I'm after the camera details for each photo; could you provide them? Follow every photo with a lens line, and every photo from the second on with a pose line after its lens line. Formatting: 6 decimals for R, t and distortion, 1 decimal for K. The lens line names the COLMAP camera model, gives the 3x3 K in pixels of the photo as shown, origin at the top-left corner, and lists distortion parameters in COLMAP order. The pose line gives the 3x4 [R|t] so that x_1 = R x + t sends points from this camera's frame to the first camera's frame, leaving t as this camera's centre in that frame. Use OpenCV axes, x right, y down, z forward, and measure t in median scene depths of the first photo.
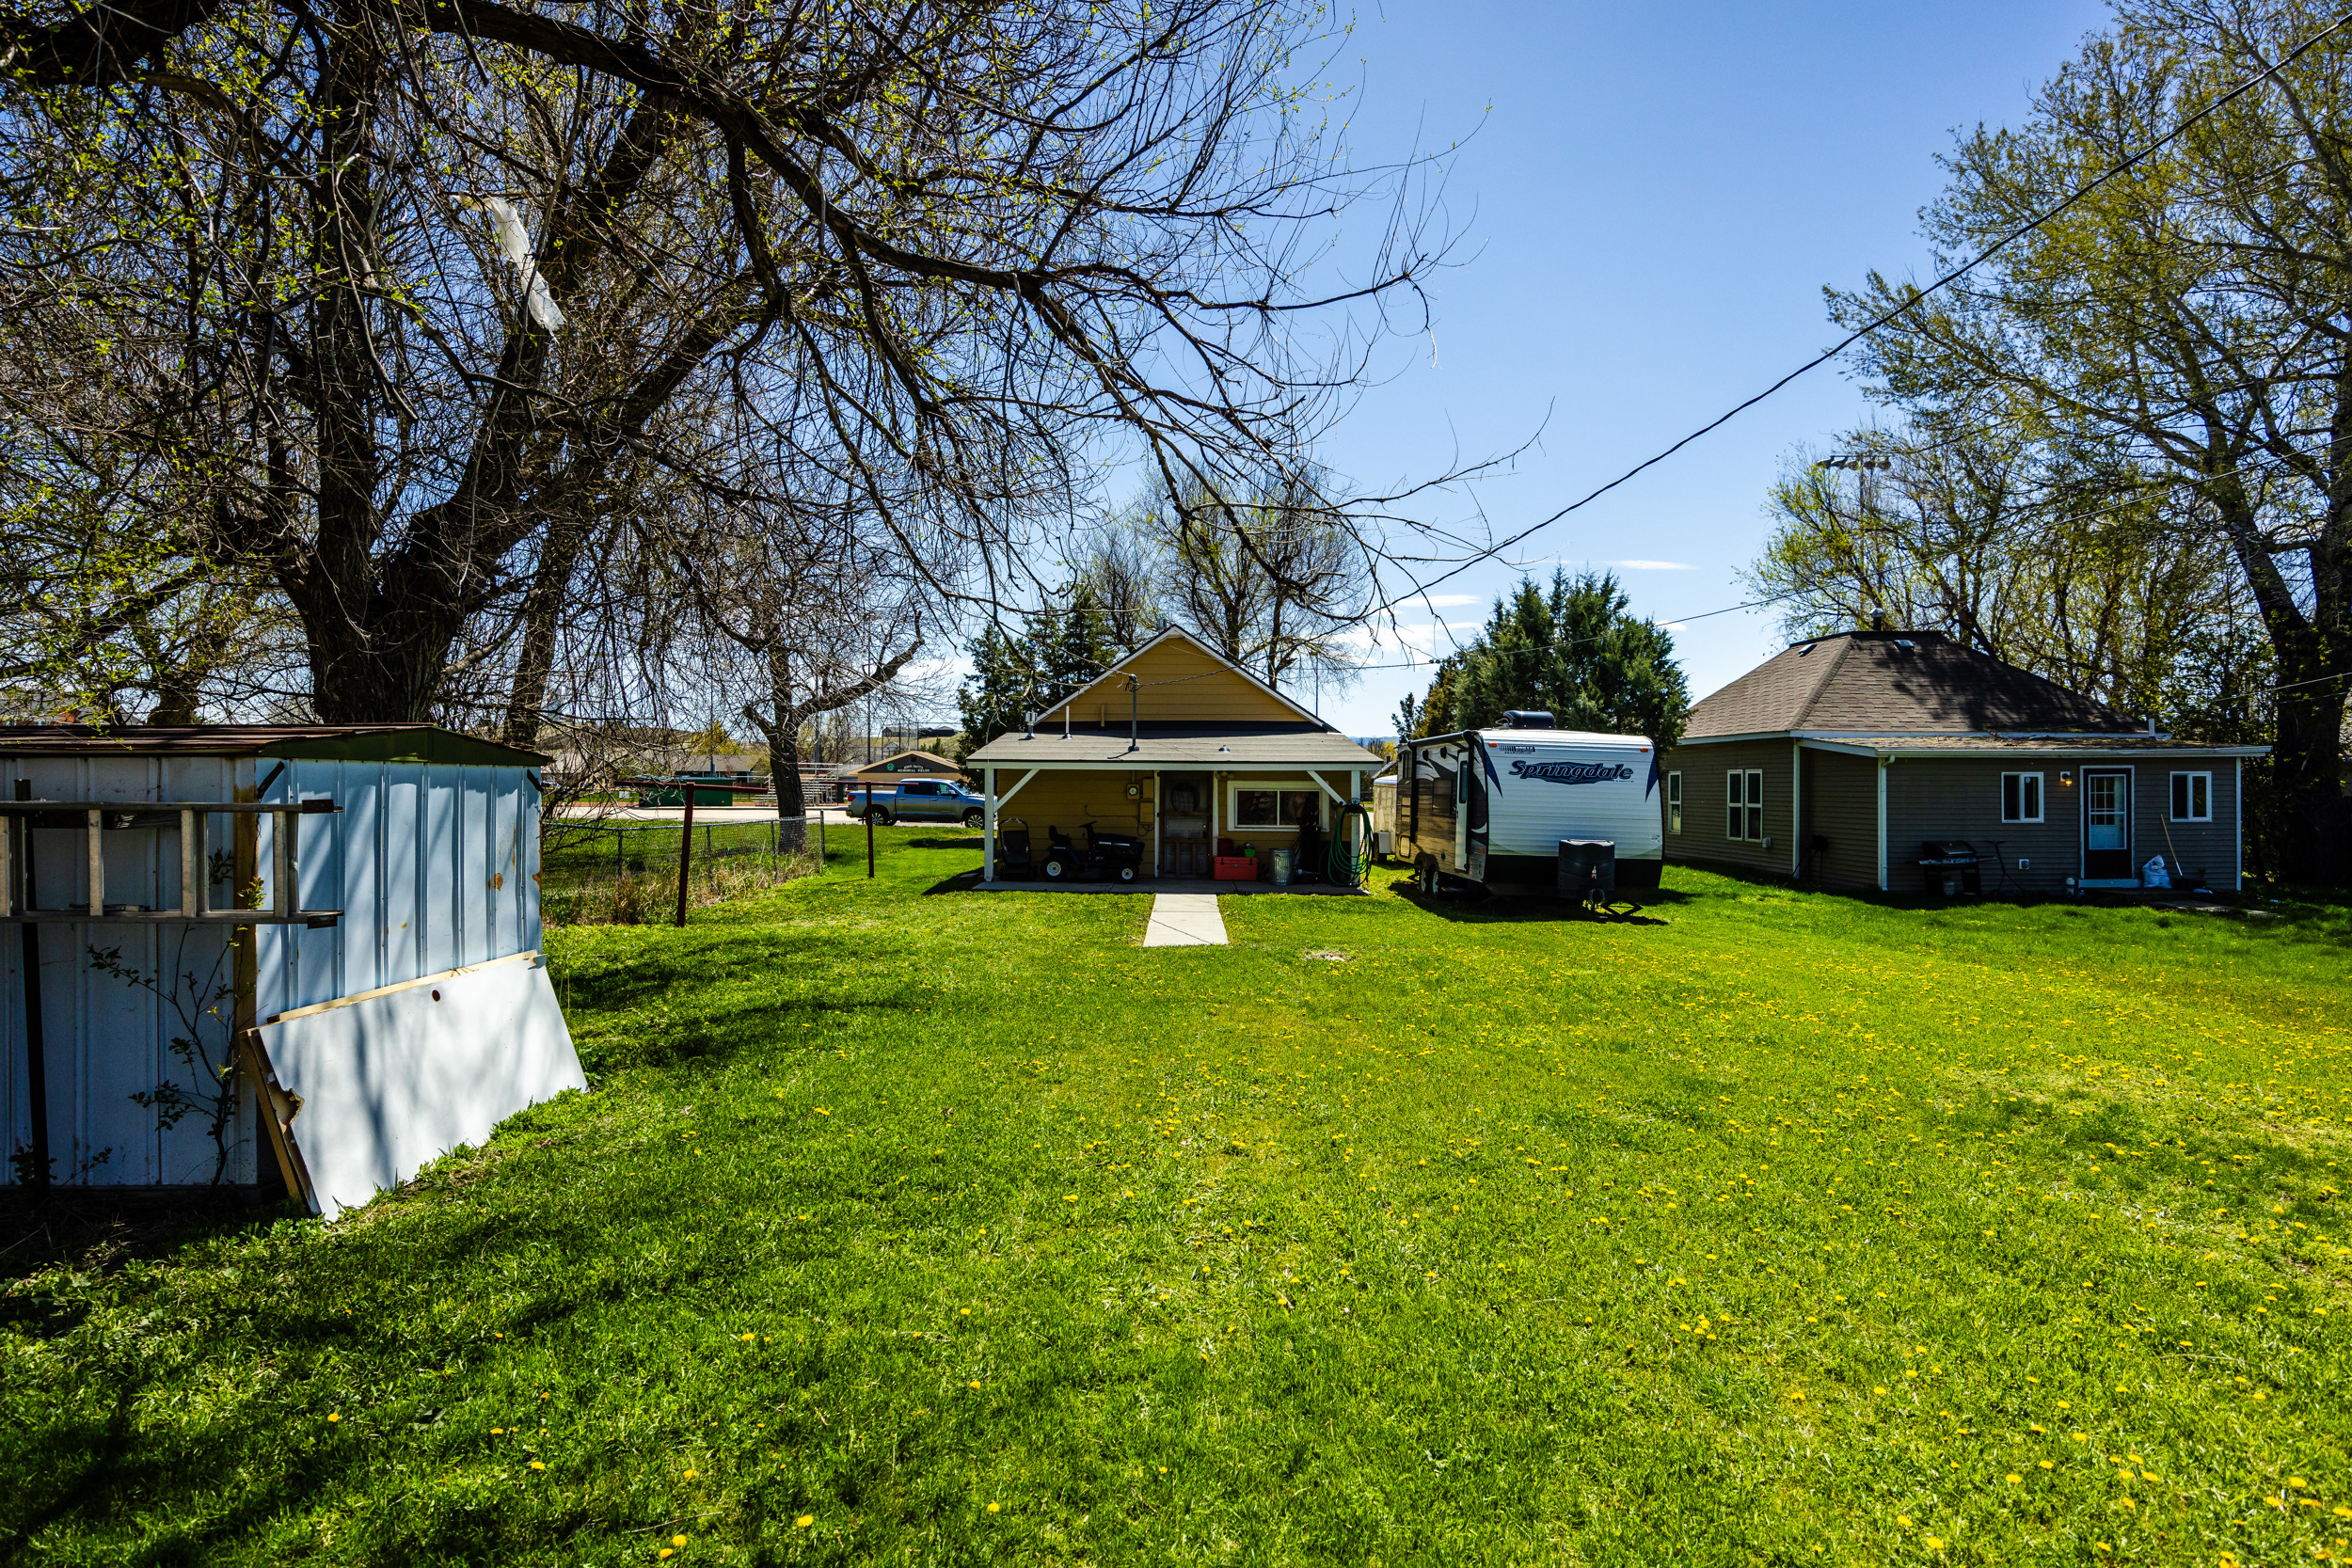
lens RADIAL K [[1198.2, 0, 1188.3], [0, 1198.2, 806.2], [0, 0, 1]] dist [-0.011144, 0.001811]
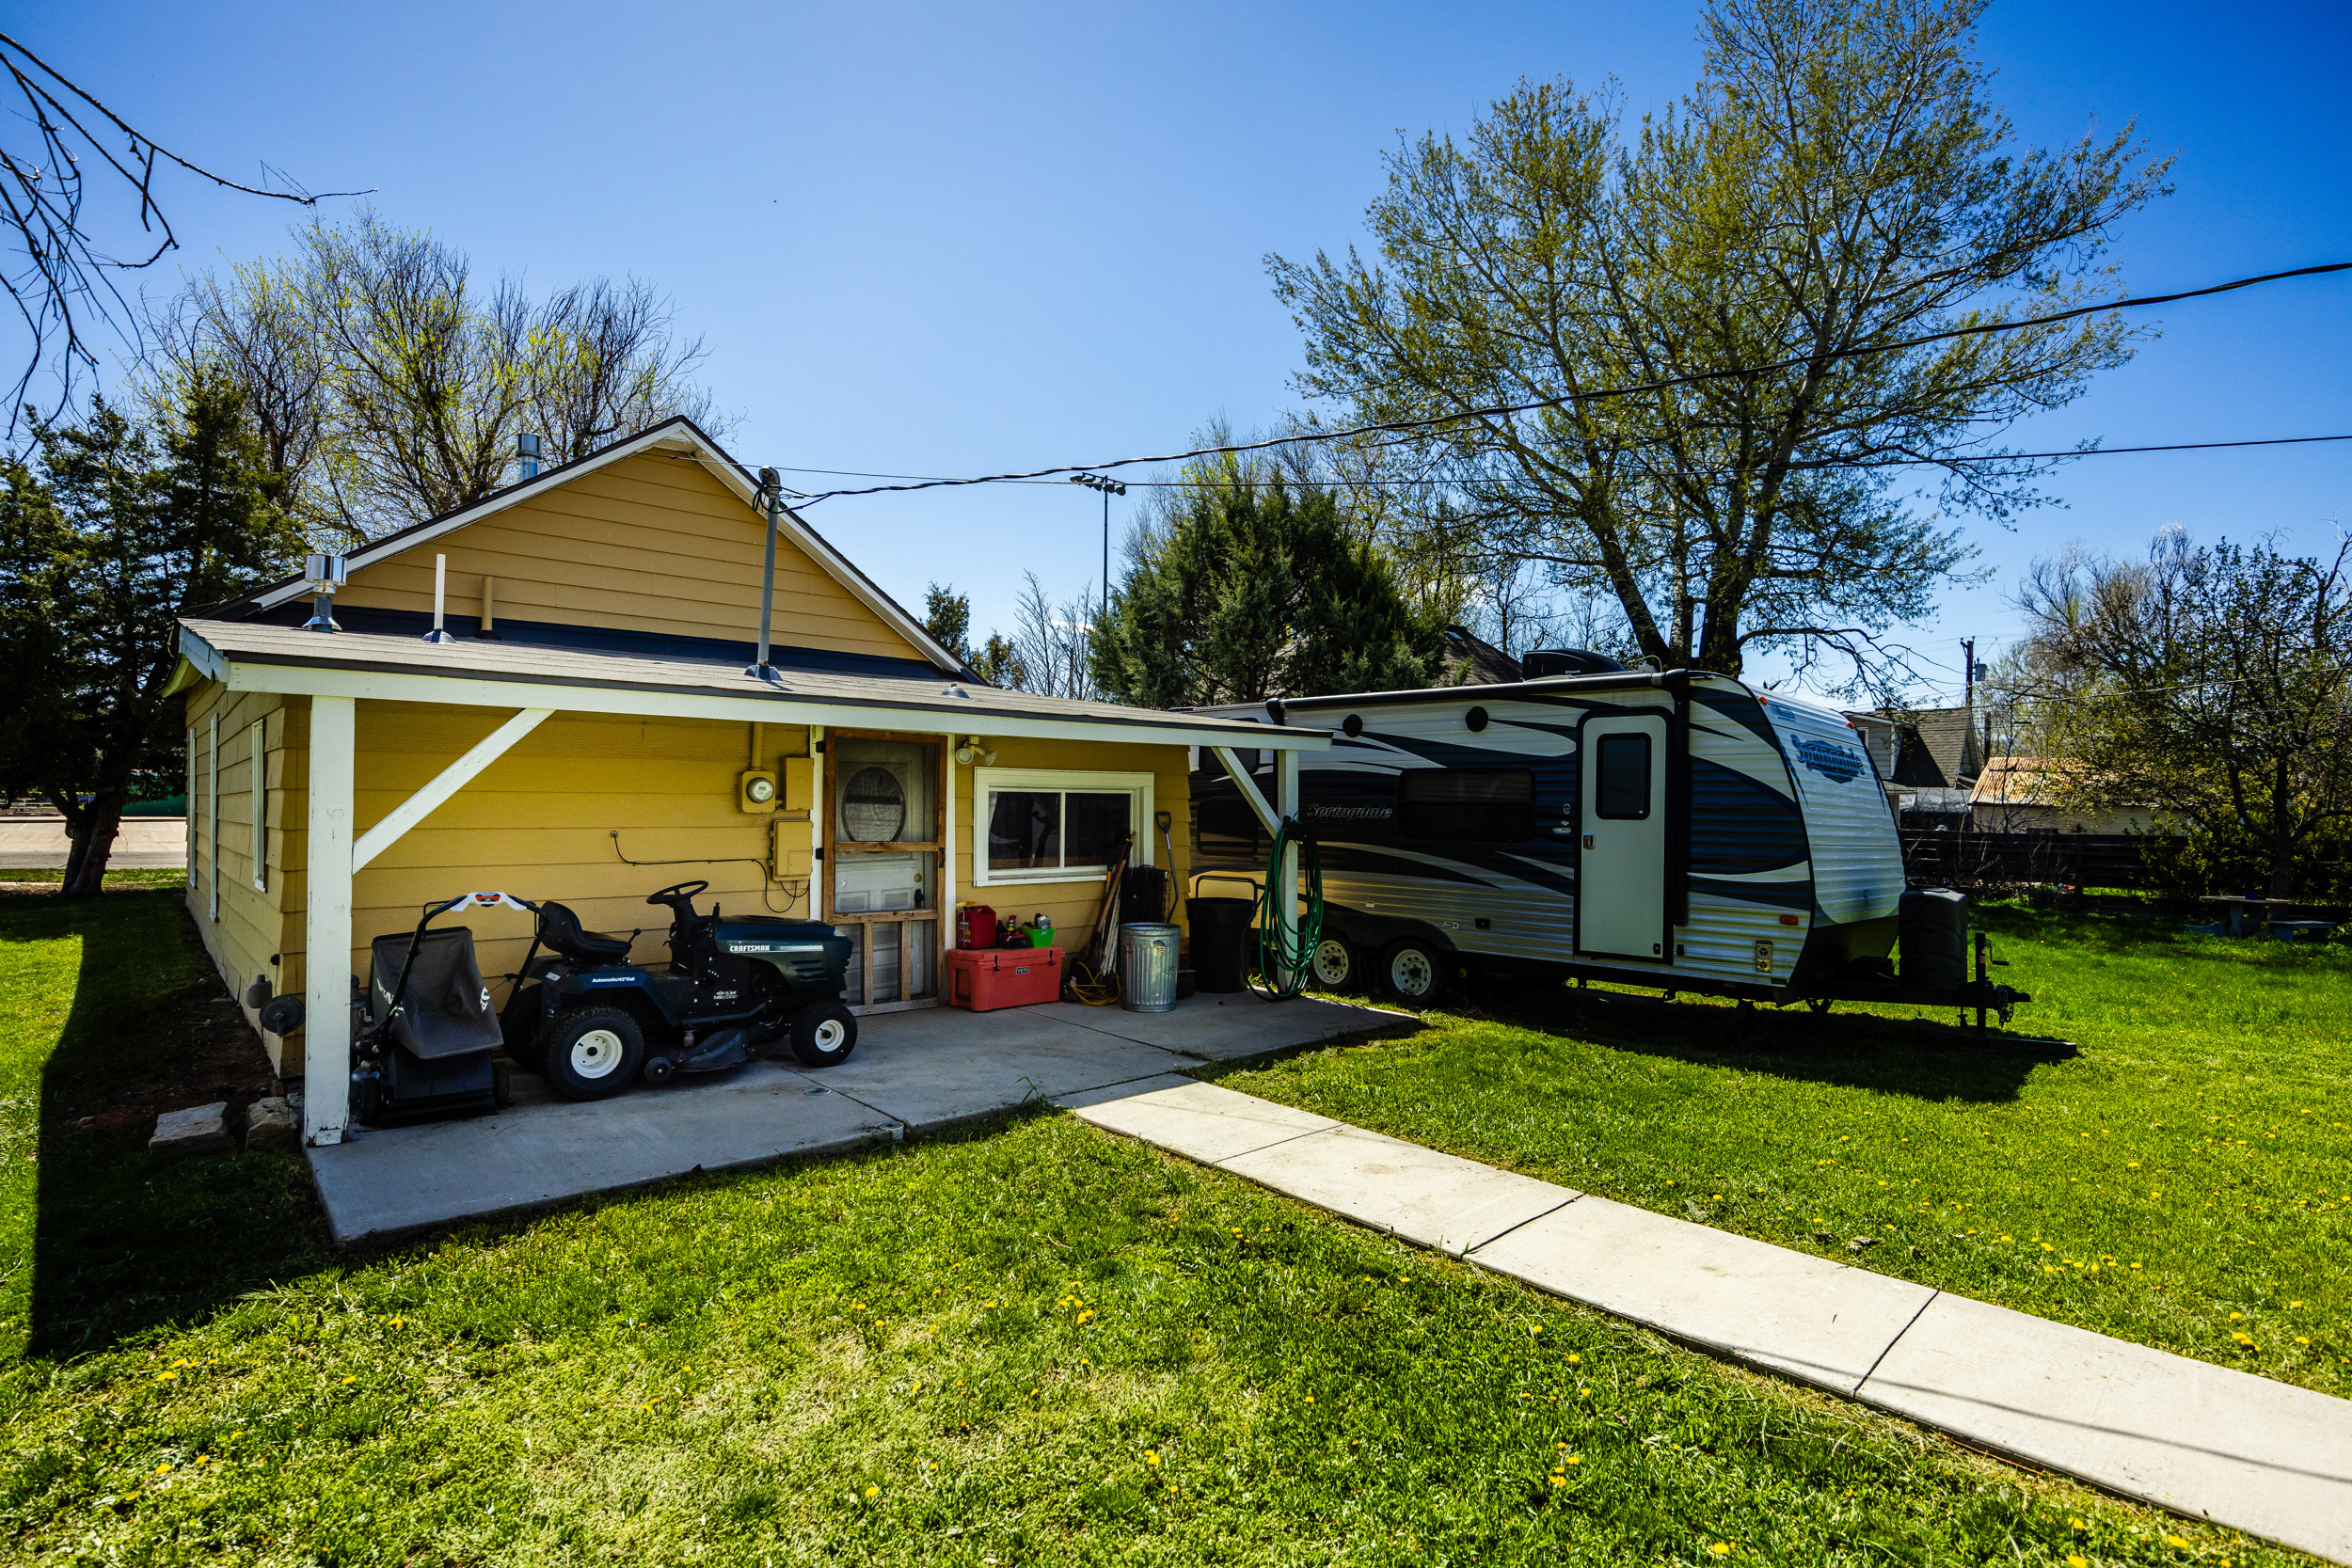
lens RADIAL K [[1123.1, 0, 1182.4], [0, 1123.1, 795.2], [0, 0, 1]] dist [-0.012158, -0.000678]
pose [[0.730245, 0.004542, 0.683170, -0.183211], [0.003870, 0.999934, -0.010784, -0.006884], [-0.683174, 0.010519, 0.730180, 0.662122]]
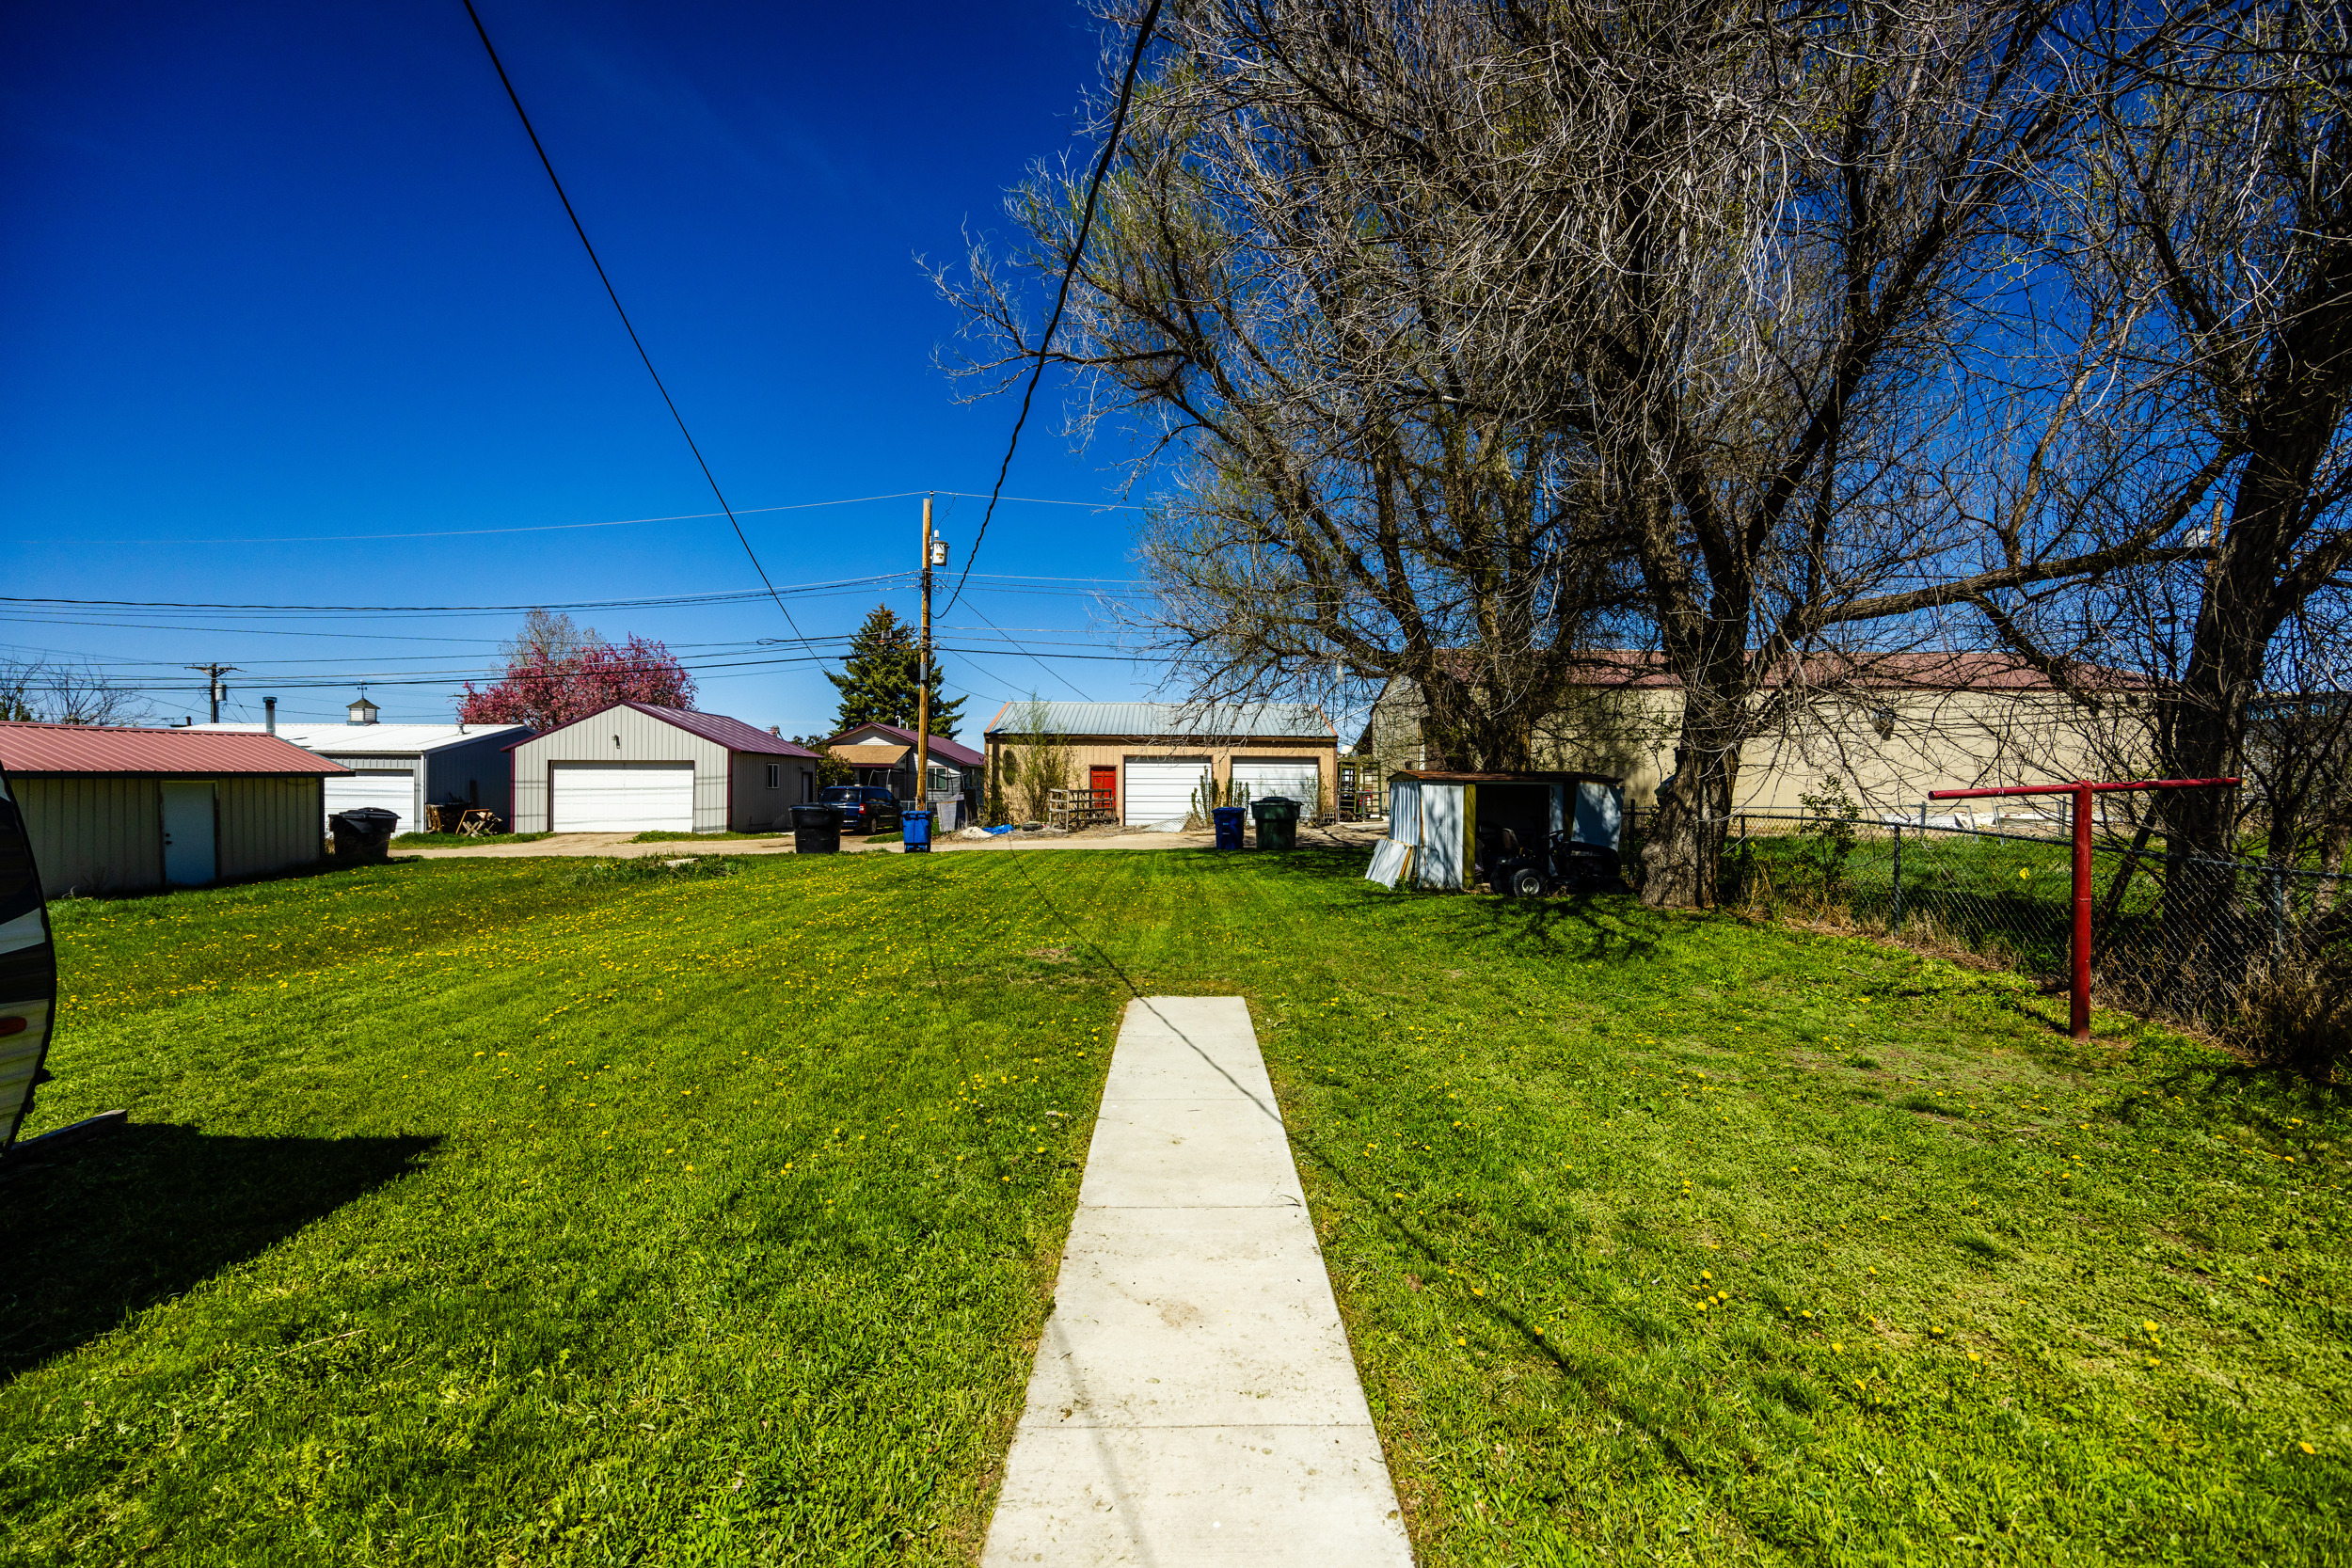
lens RADIAL K [[882.5, 0, 1181.3], [0, 882.5, 780.3], [0, 0, 1]] dist [-0.006341, 0.000236]
pose [[-0.999974, -0.004466, 0.005621, -0.000427], [-0.004455, 0.999988, 0.002063, -0.012165], [-0.005630, 0.002038, -0.999982, 0.929449]]
